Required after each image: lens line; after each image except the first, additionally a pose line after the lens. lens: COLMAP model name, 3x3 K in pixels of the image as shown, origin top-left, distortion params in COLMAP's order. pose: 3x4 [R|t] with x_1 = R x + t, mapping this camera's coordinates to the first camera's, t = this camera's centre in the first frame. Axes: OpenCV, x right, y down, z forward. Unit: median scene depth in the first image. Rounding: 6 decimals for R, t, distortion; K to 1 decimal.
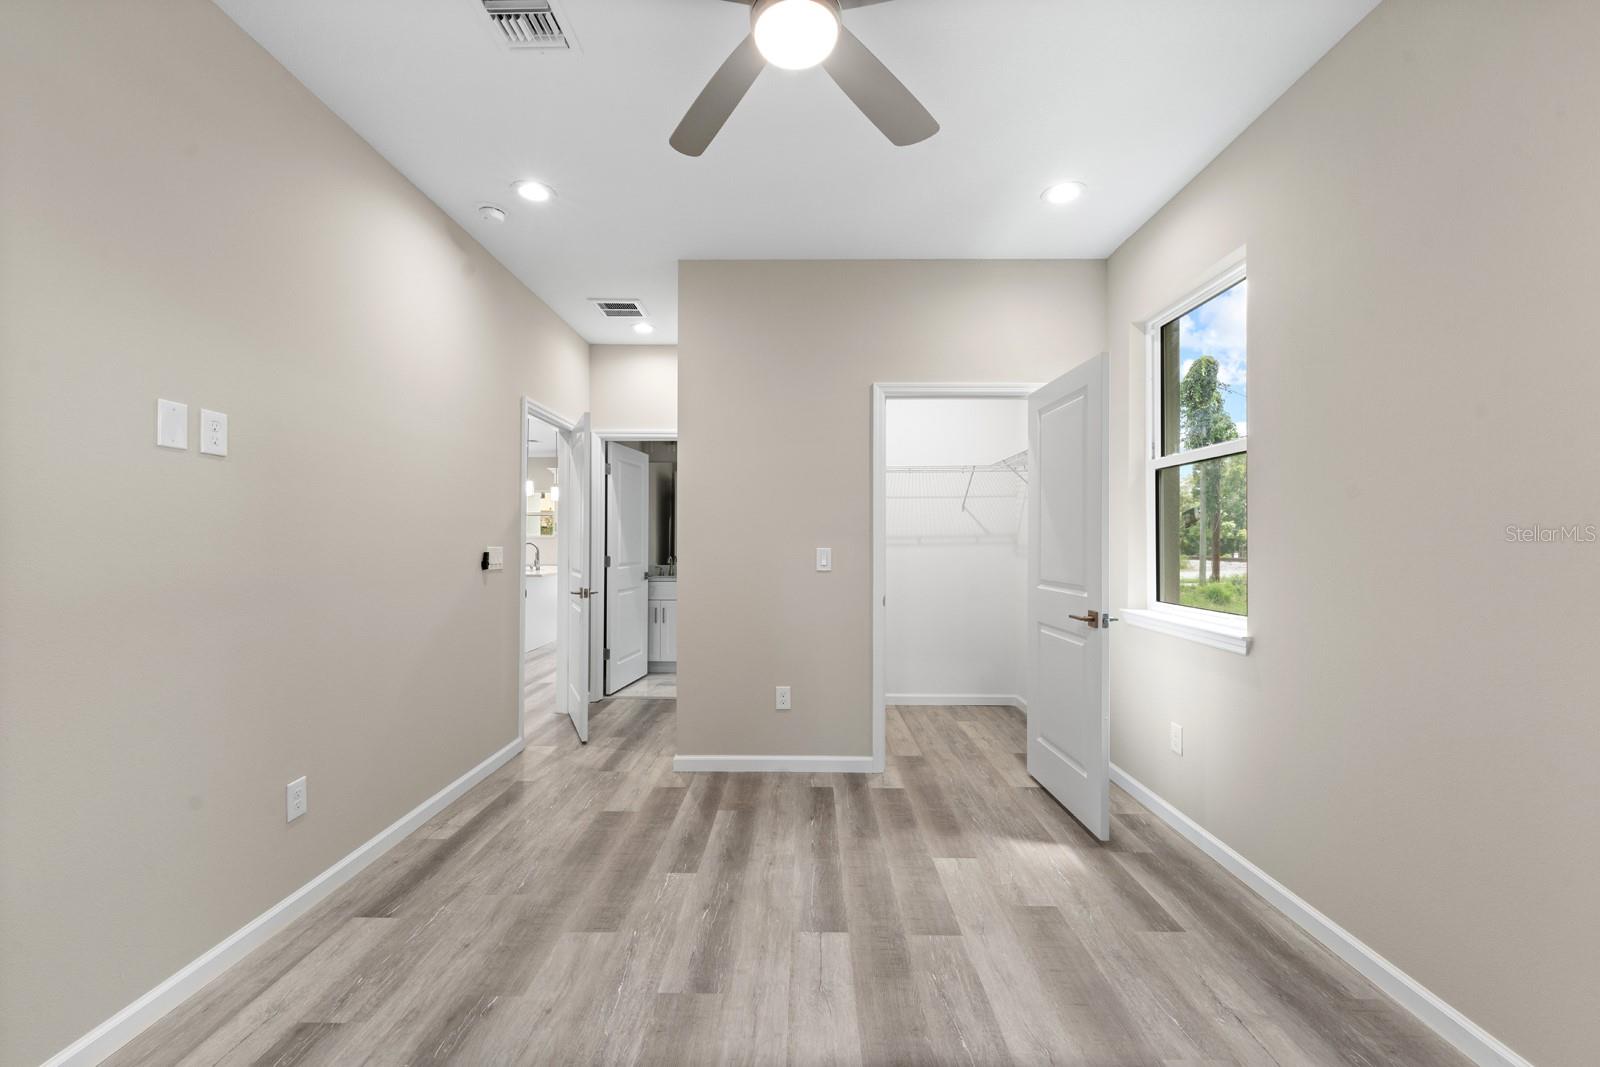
lens RADIAL K [[643.7, 0, 800.0], [0, 643.7, 533.5], [0, 0, 1]] dist [-0.000806, -0.000387]
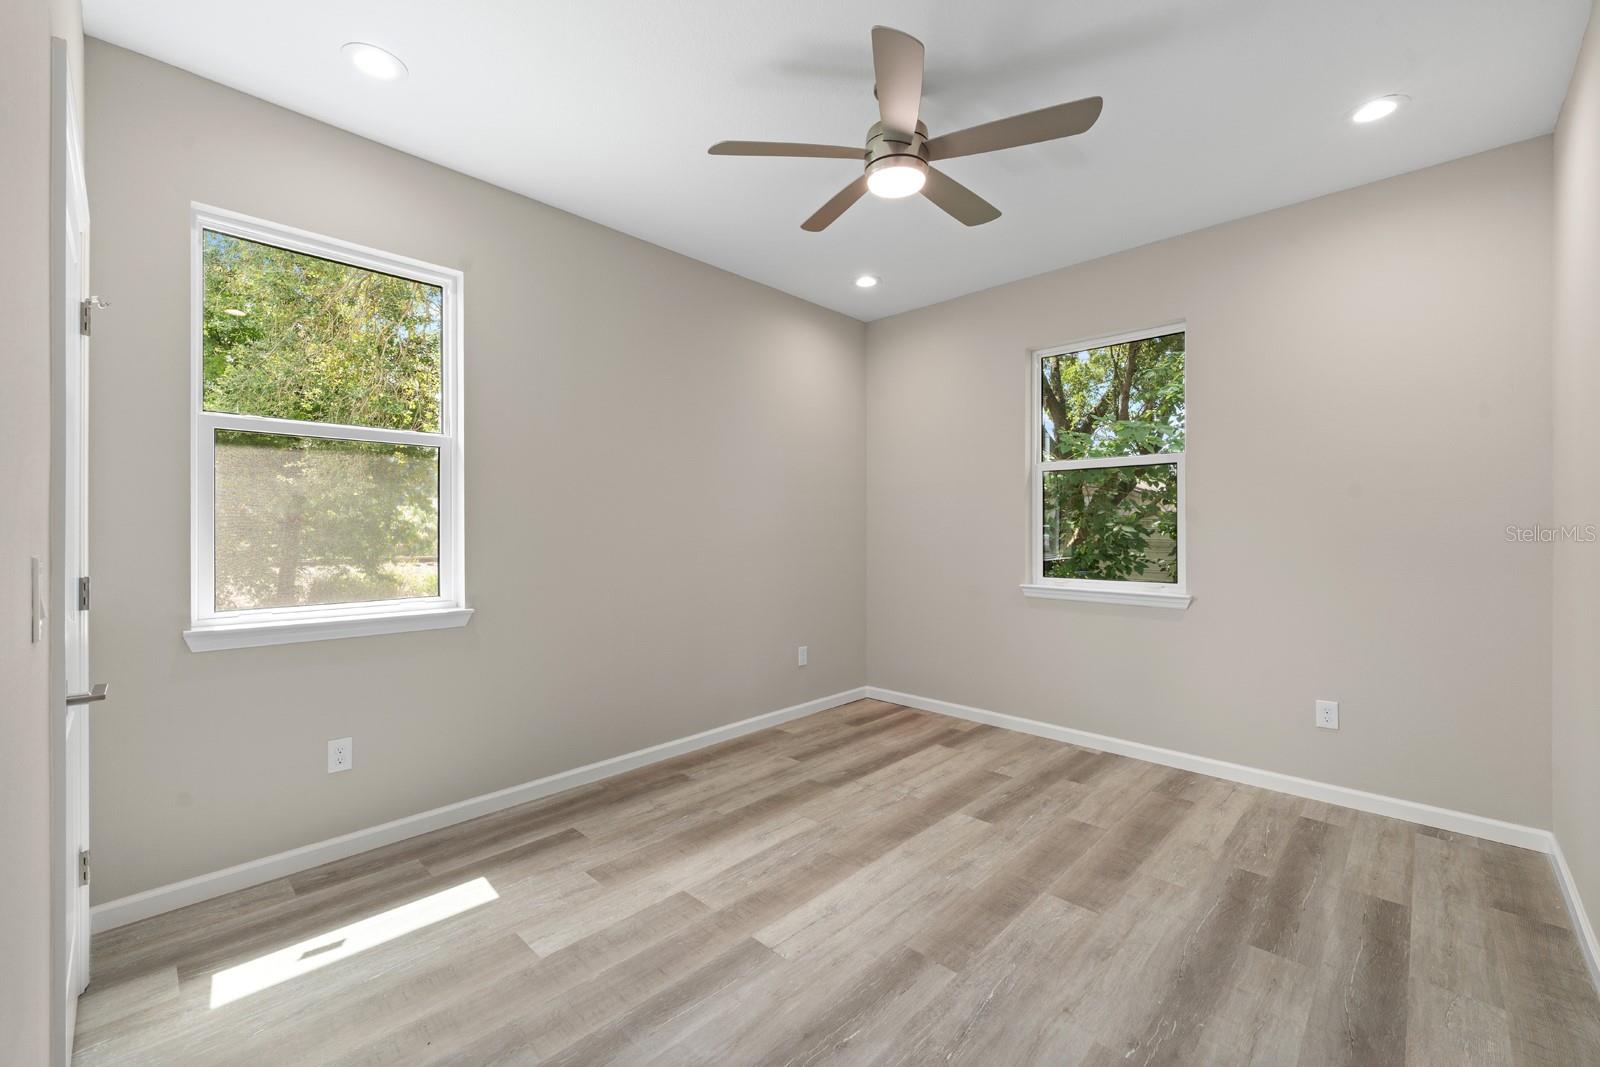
lens RADIAL K [[643.7, 0, 800.0], [0, 643.7, 533.5], [0, 0, 1]] dist [-0.000806, -0.000387]
pose [[-0.724666, -0.006623, 0.689068, -0.690505], [-0.007533, 0.999970, 0.001689, 0.018684], [-0.689059, -0.003967, -0.724695, 1.791685]]
